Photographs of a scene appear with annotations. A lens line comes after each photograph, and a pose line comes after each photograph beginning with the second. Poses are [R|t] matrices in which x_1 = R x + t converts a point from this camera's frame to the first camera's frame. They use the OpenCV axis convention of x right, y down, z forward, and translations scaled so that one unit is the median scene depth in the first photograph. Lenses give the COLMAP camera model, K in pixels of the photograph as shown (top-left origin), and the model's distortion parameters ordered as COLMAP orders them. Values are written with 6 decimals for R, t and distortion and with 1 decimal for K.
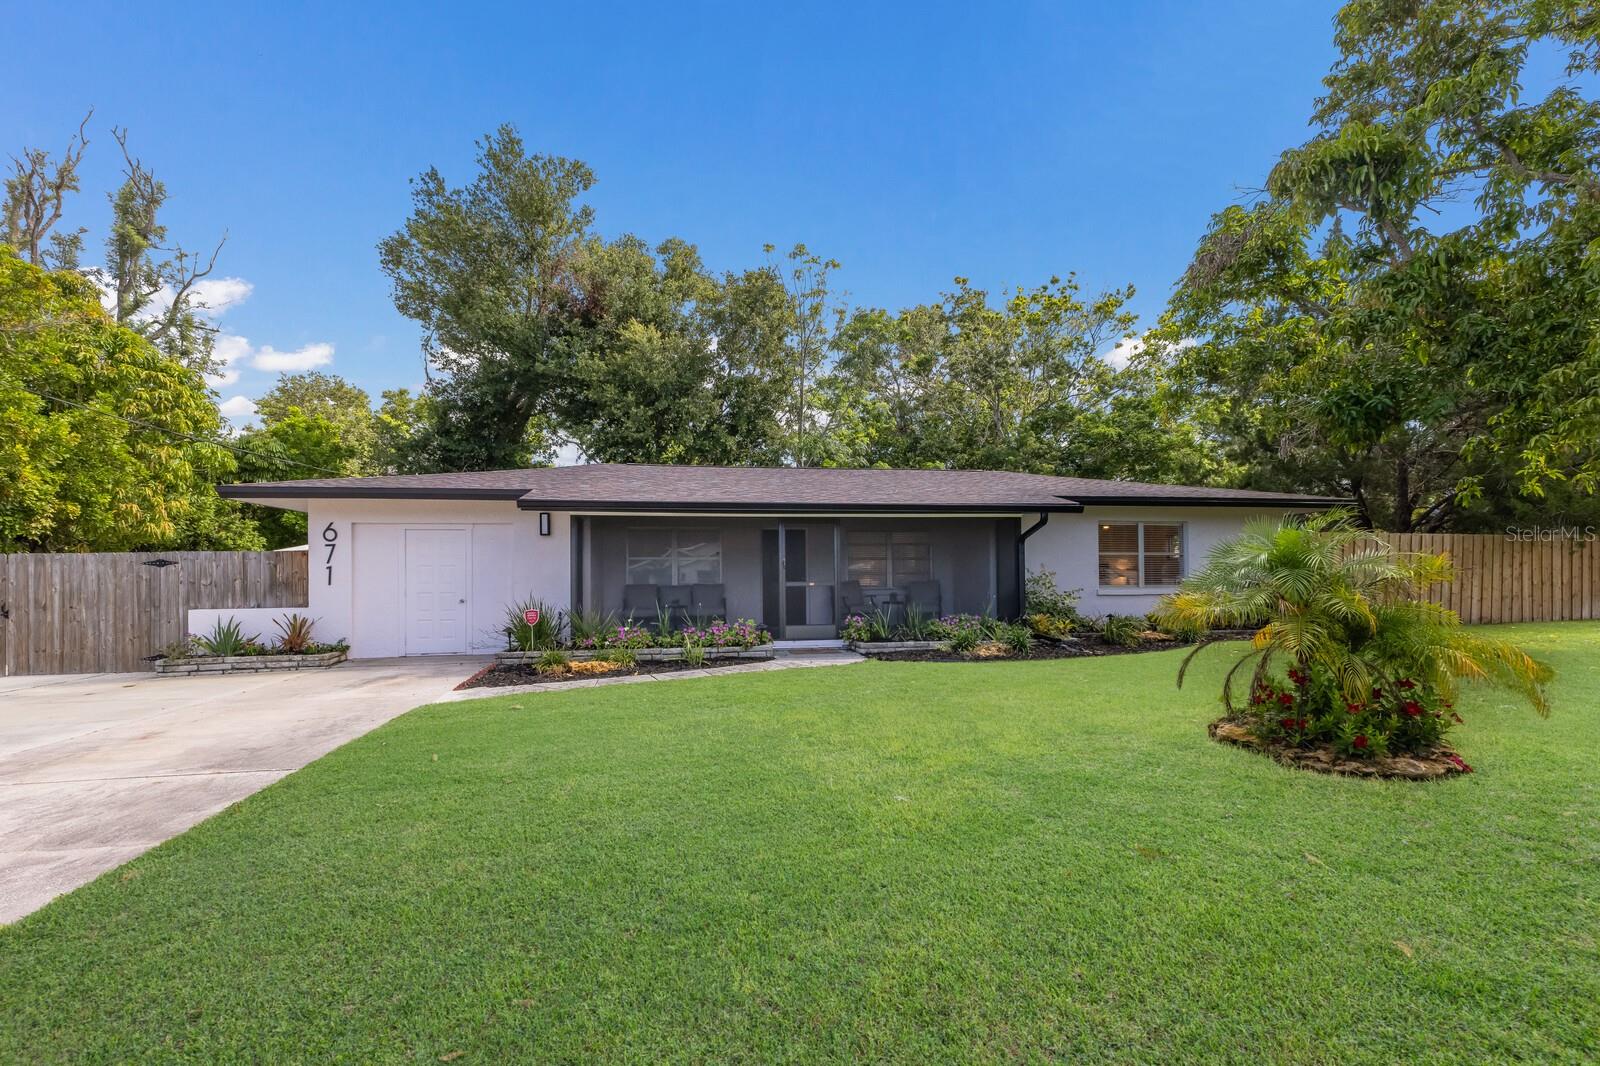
lens RADIAL K [[684.4, 0, 802.5], [0, 684.4, 588.9], [0, 0, 1]] dist [0.011344, -0.000200]
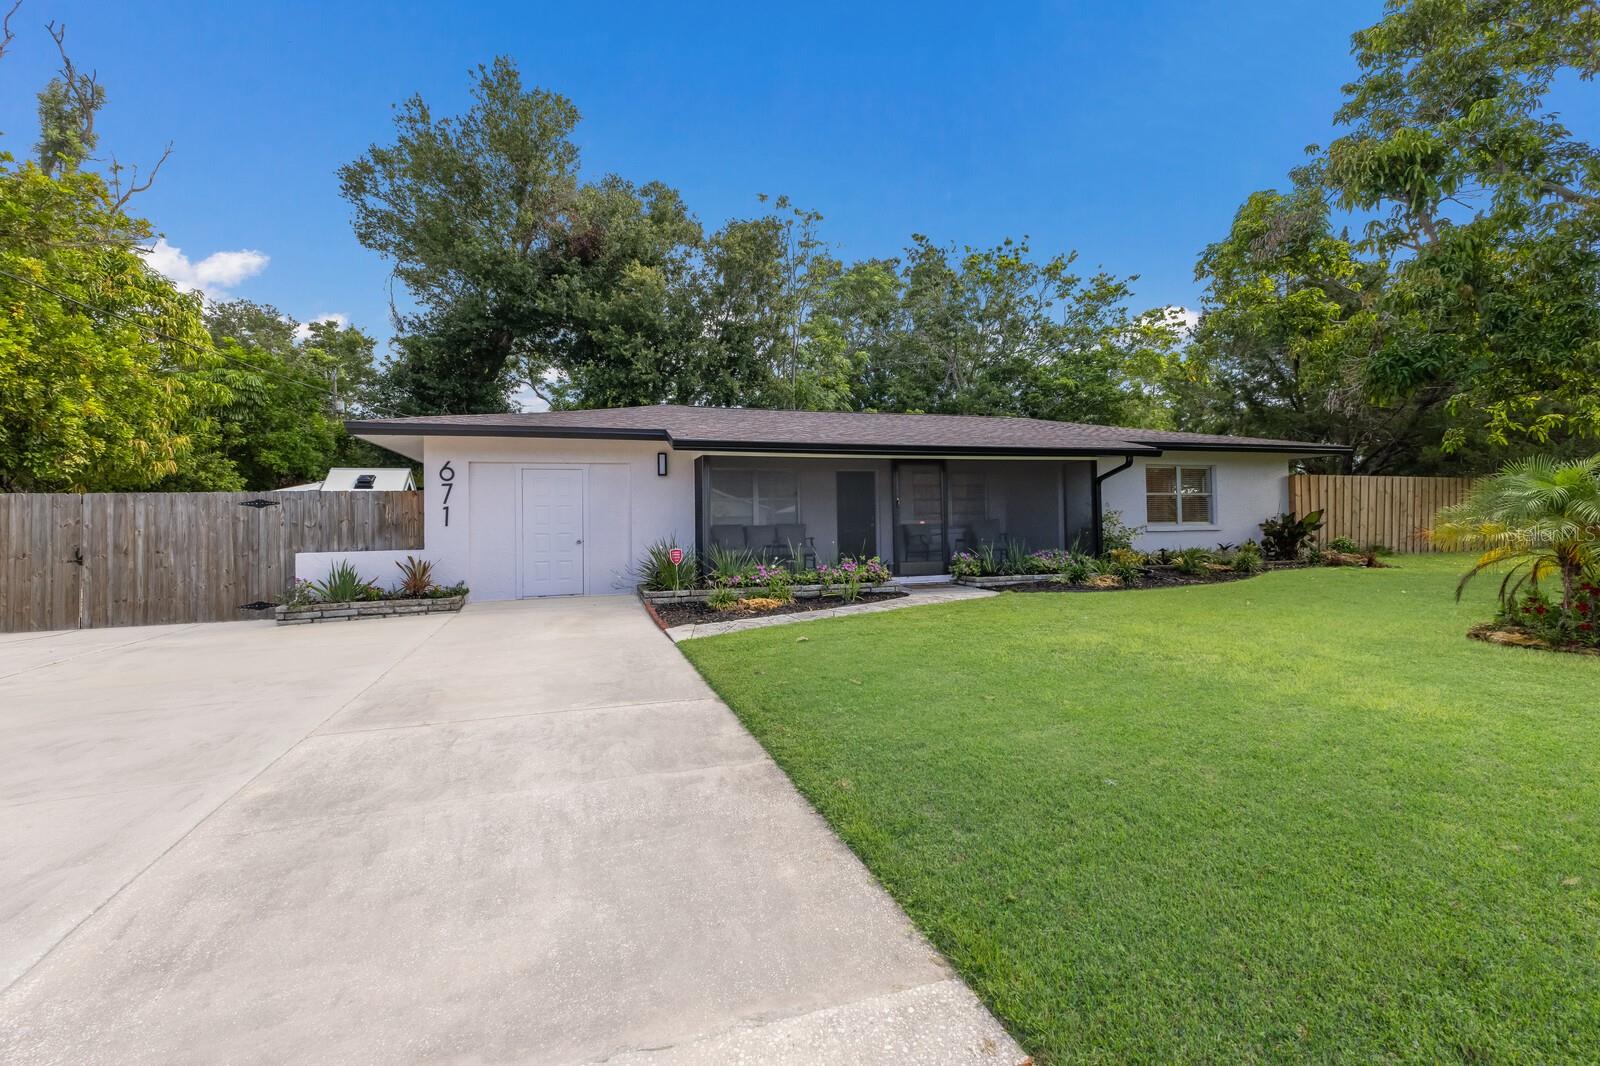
lens RADIAL K [[679.8, 0, 794.2], [0, 679.8, 522.4], [0, 0, 1]] dist [0.009926, 0.000450]
pose [[0.990794, -0.005894, 0.135253, -0.334170], [0.008057, 0.999848, -0.015453, 0.007984], [-0.135142, 0.016400, 0.990691, -0.008761]]
